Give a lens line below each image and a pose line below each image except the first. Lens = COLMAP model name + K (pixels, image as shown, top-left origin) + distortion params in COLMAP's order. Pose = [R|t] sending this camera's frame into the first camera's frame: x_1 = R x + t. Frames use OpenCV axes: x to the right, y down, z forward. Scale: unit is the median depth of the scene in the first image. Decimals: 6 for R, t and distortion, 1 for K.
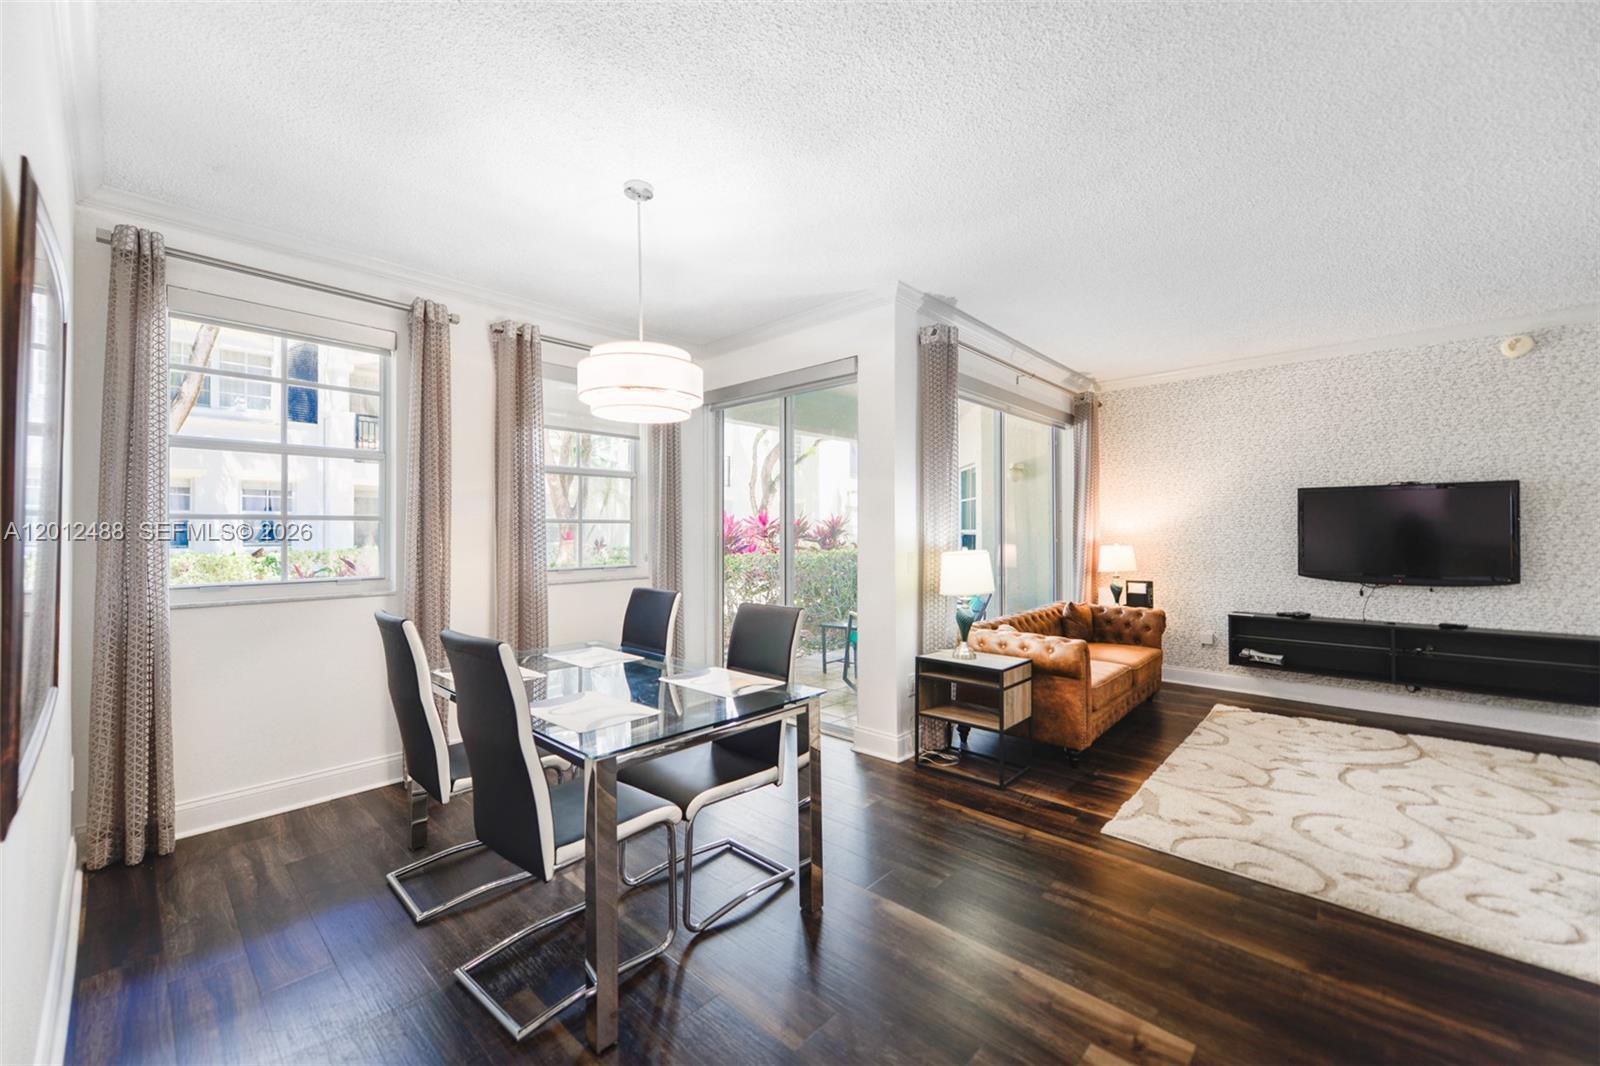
lens RADIAL K [[632.1, 0, 792.9], [0, 632.1, 527.2], [0, 0, 1]] dist [0.008724, -0.004173]
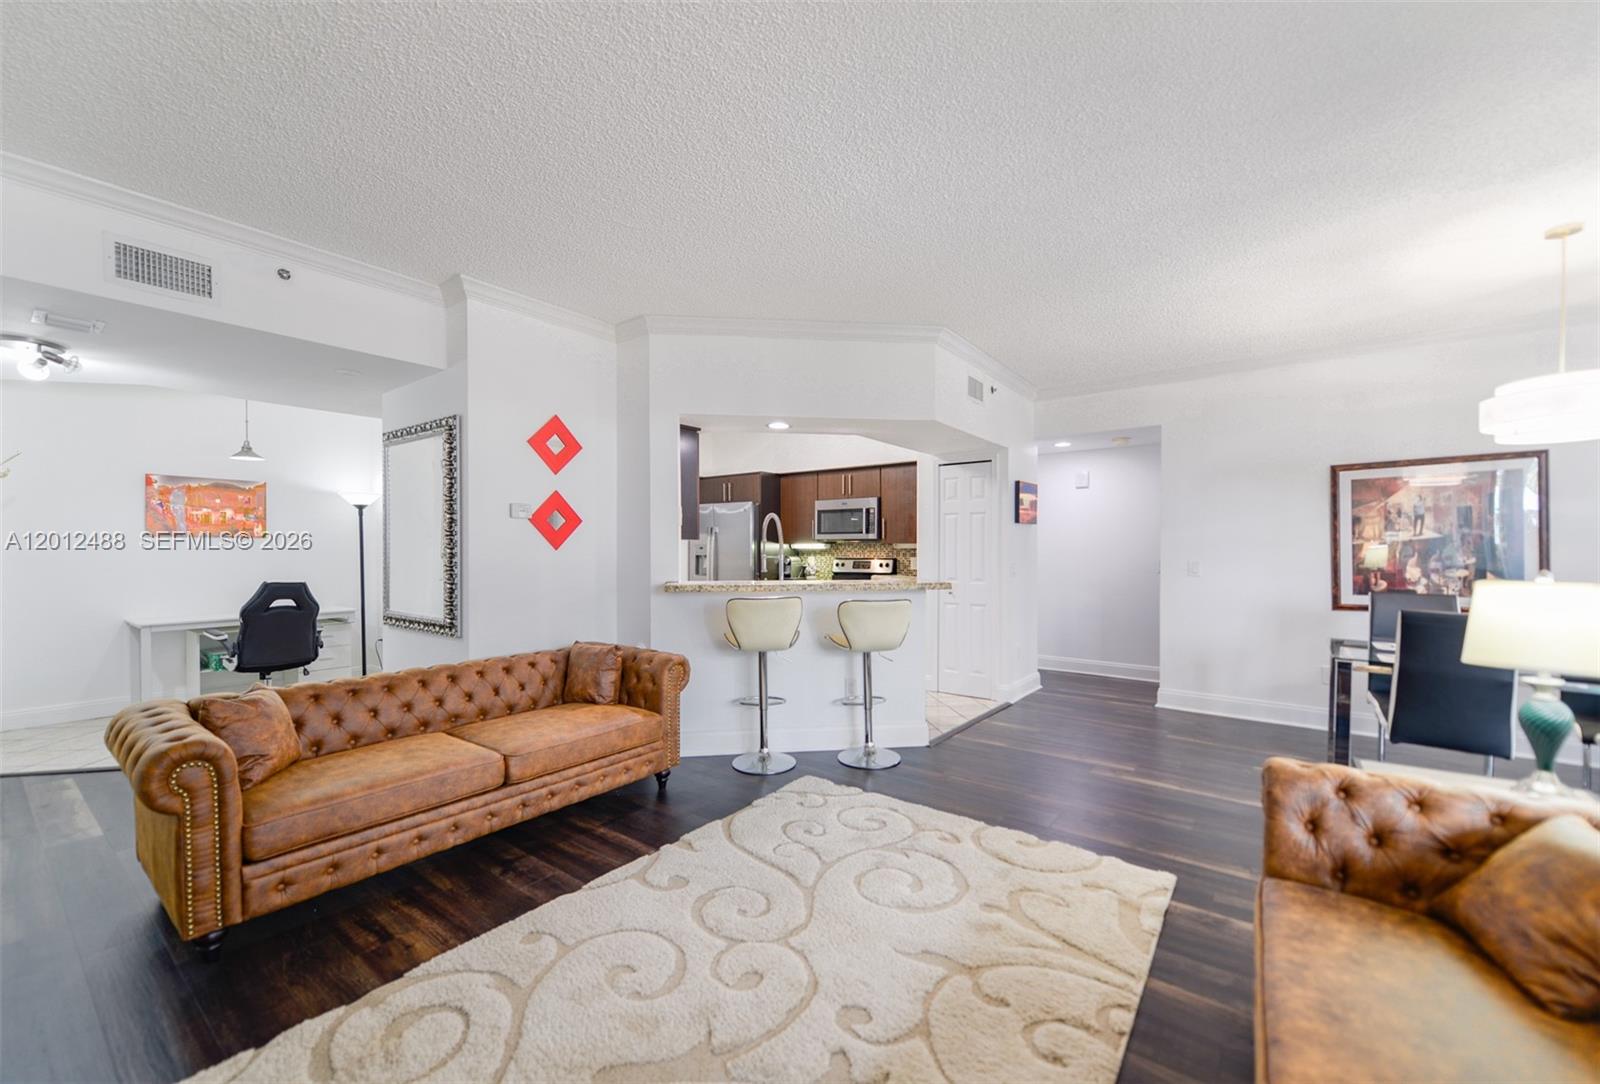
lens RADIAL K [[644.0, 0, 790.1], [0, 644.0, 556.3], [0, 0, 1]] dist [0.007193, -0.000886]
pose [[-0.995116, 0.002830, -0.098677, 0.720522], [0.002269, 0.999981, 0.005792, 0.012039], [0.098691, 0.005540, -0.995103, 1.194633]]
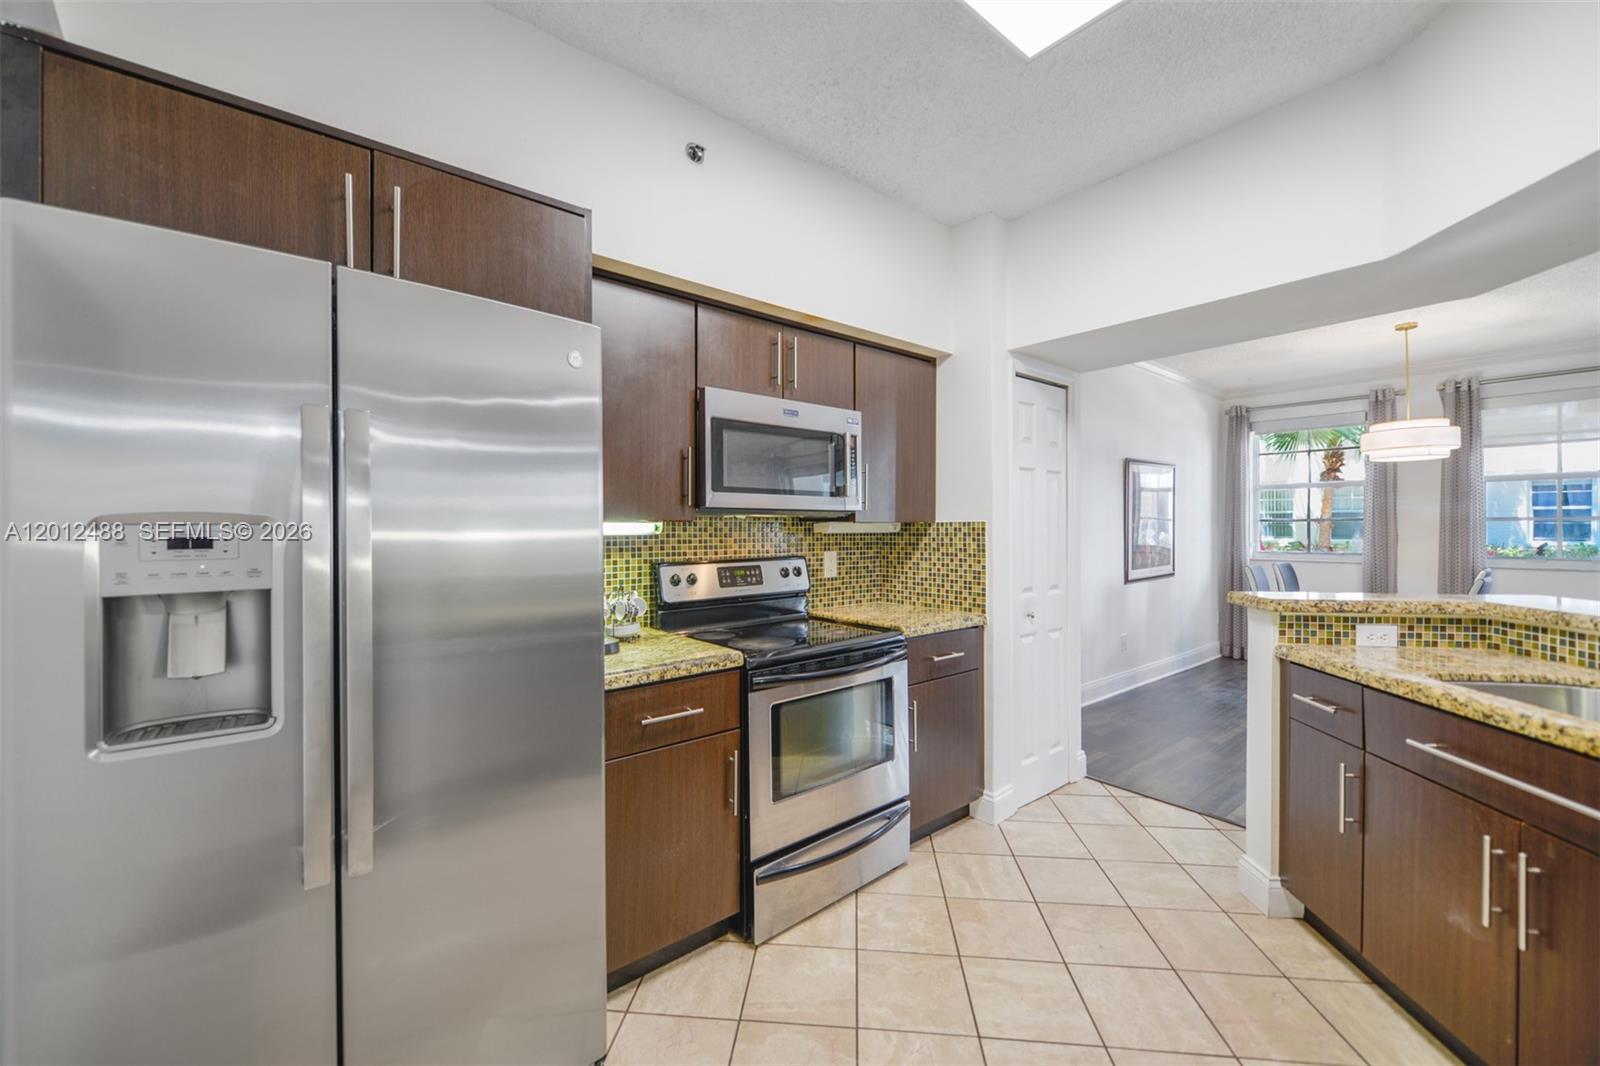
lens RADIAL K [[633.8, 0, 792.9], [0, 633.8, 526.5], [0, 0, 1]] dist [-0.002004, -0.000403]
pose [[-0.126136, 0.001732, -0.992011, 0.989253], [0.006802, 0.999976, 0.000882, -0.005056], [0.991990, -0.006636, -0.126145, -0.251379]]
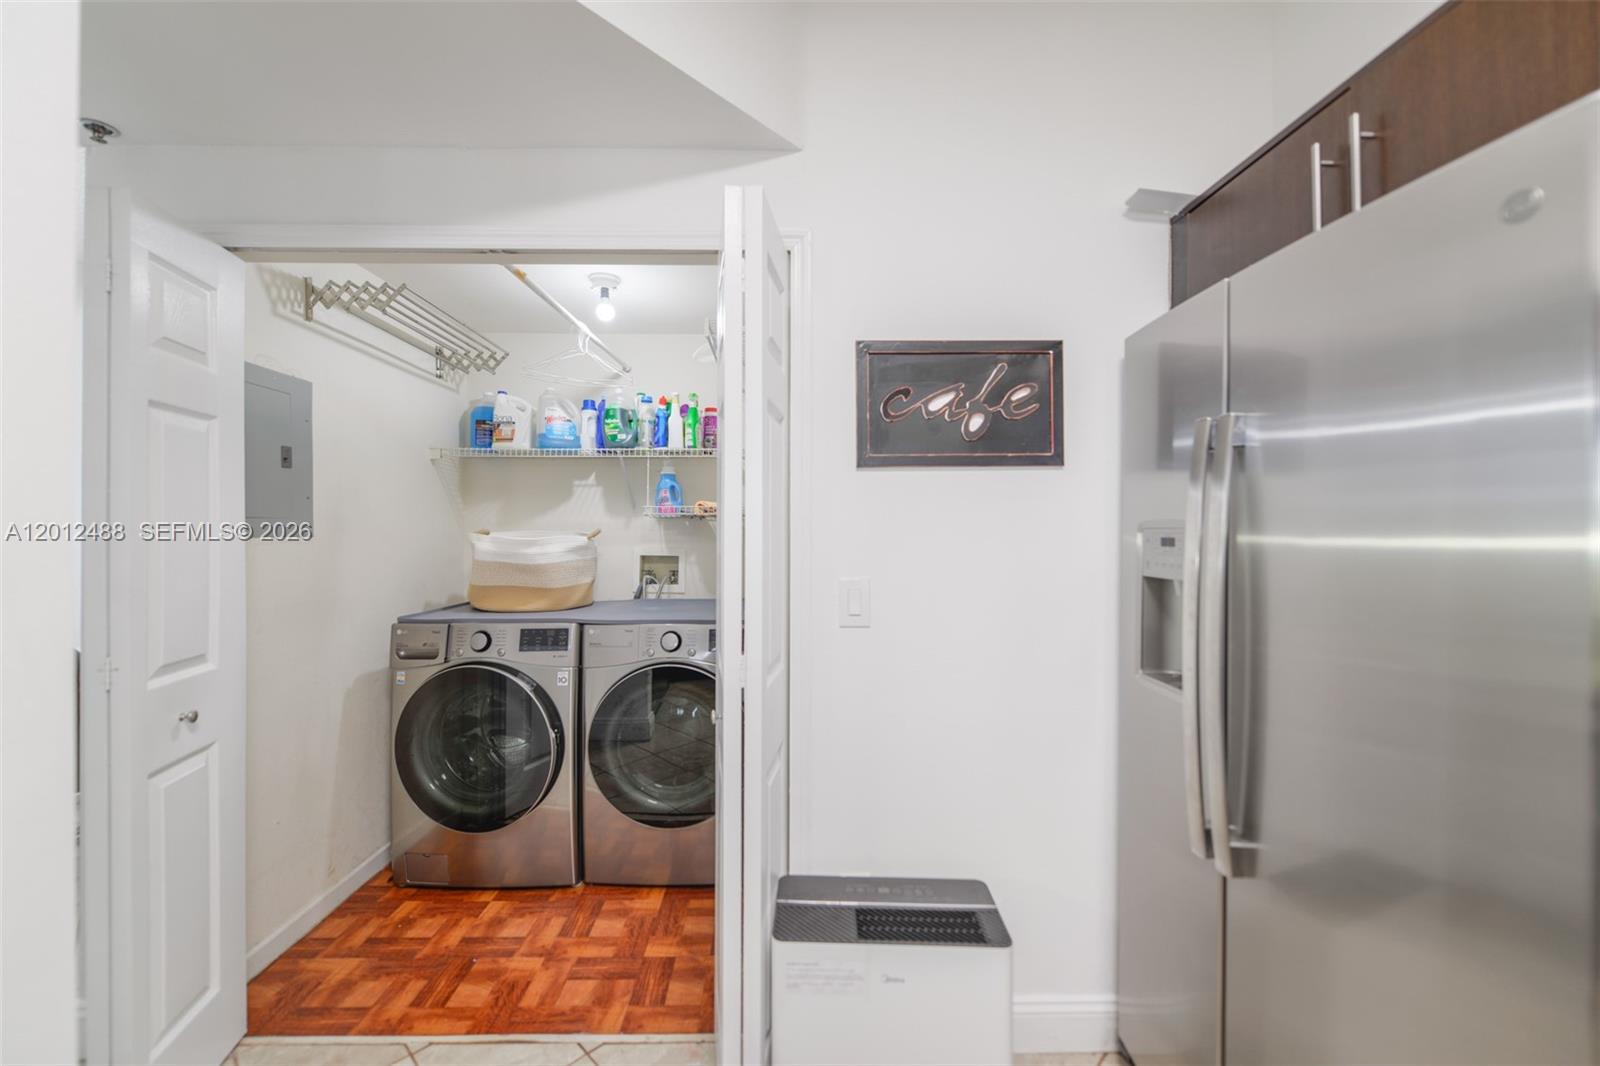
lens RADIAL K [[632.1, 0, 792.9], [0, 632.1, 527.2], [0, 0, 1]] dist [0.008724, -0.004173]
pose [[-0.689268, 0.018931, 0.724259, 0.686191], [-0.005014, 0.999510, -0.030897, 0.004549], [-0.724489, -0.024928, -0.688835, -0.153868]]
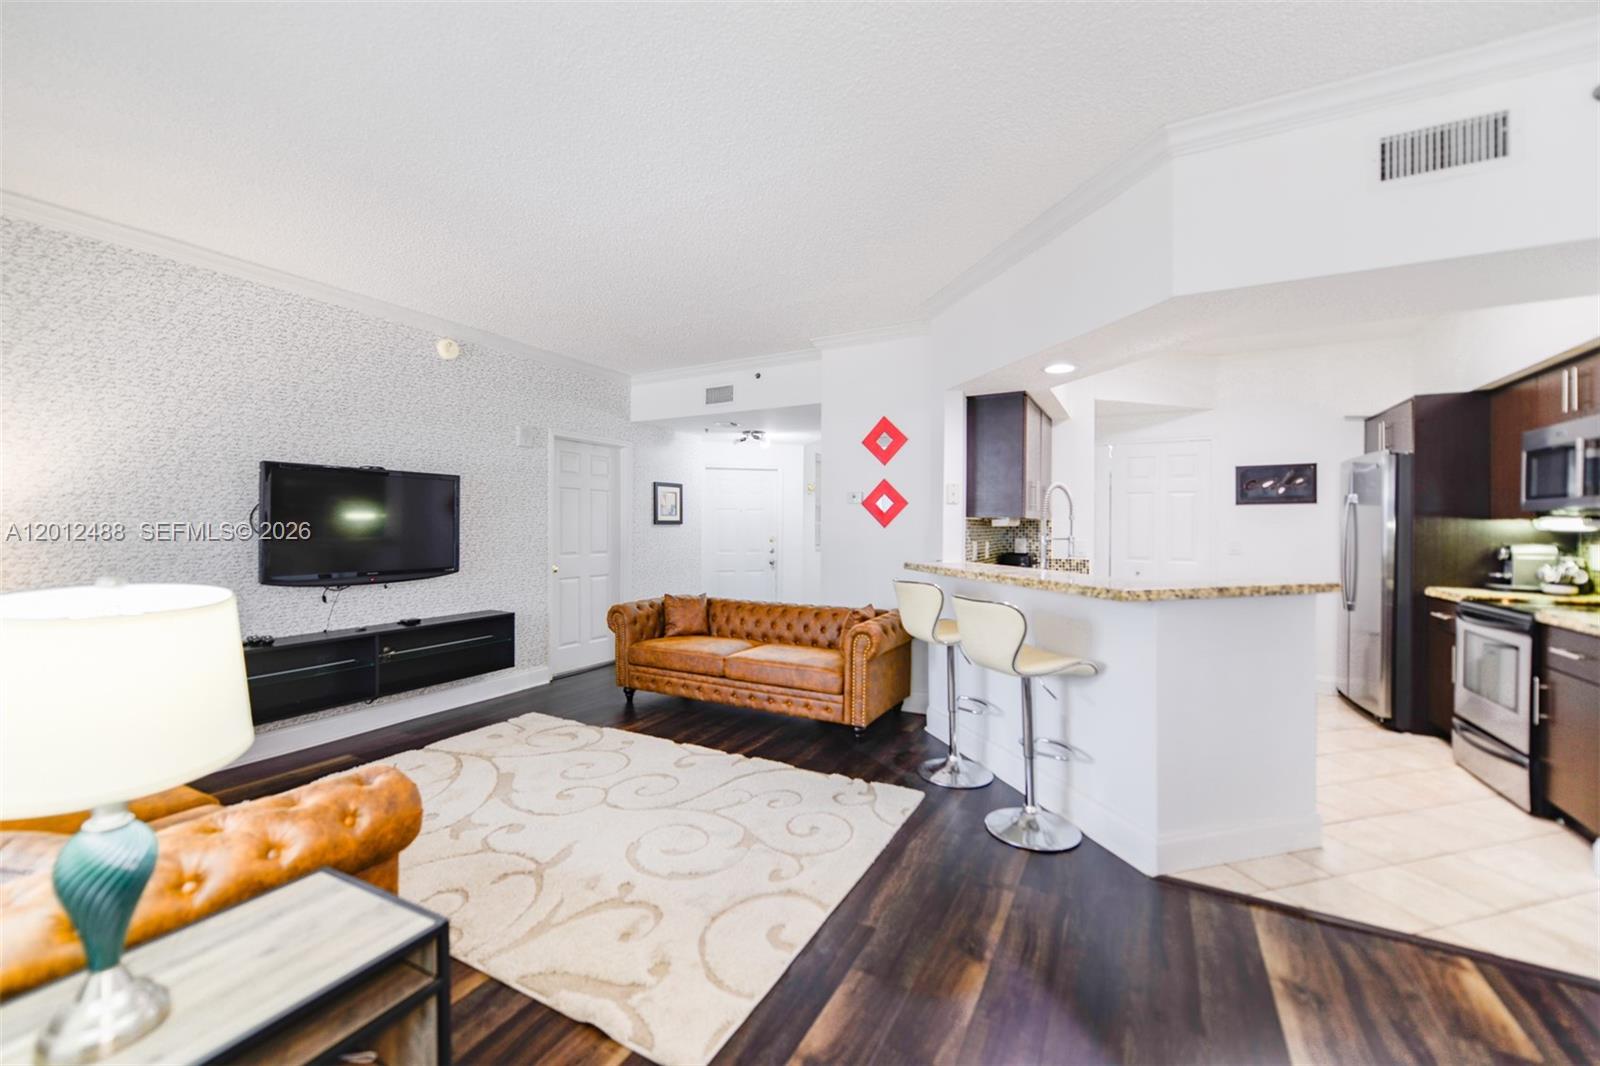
lens RADIAL K [[632.1, 0, 792.9], [0, 632.1, 527.2], [0, 0, 1]] dist [0.008724, -0.004173]
pose [[-0.246601, -0.001242, 0.969116, -0.034852], [-0.009255, 0.999957, -0.001074, 0.008722], [-0.969073, -0.009234, -0.246602, 0.678608]]
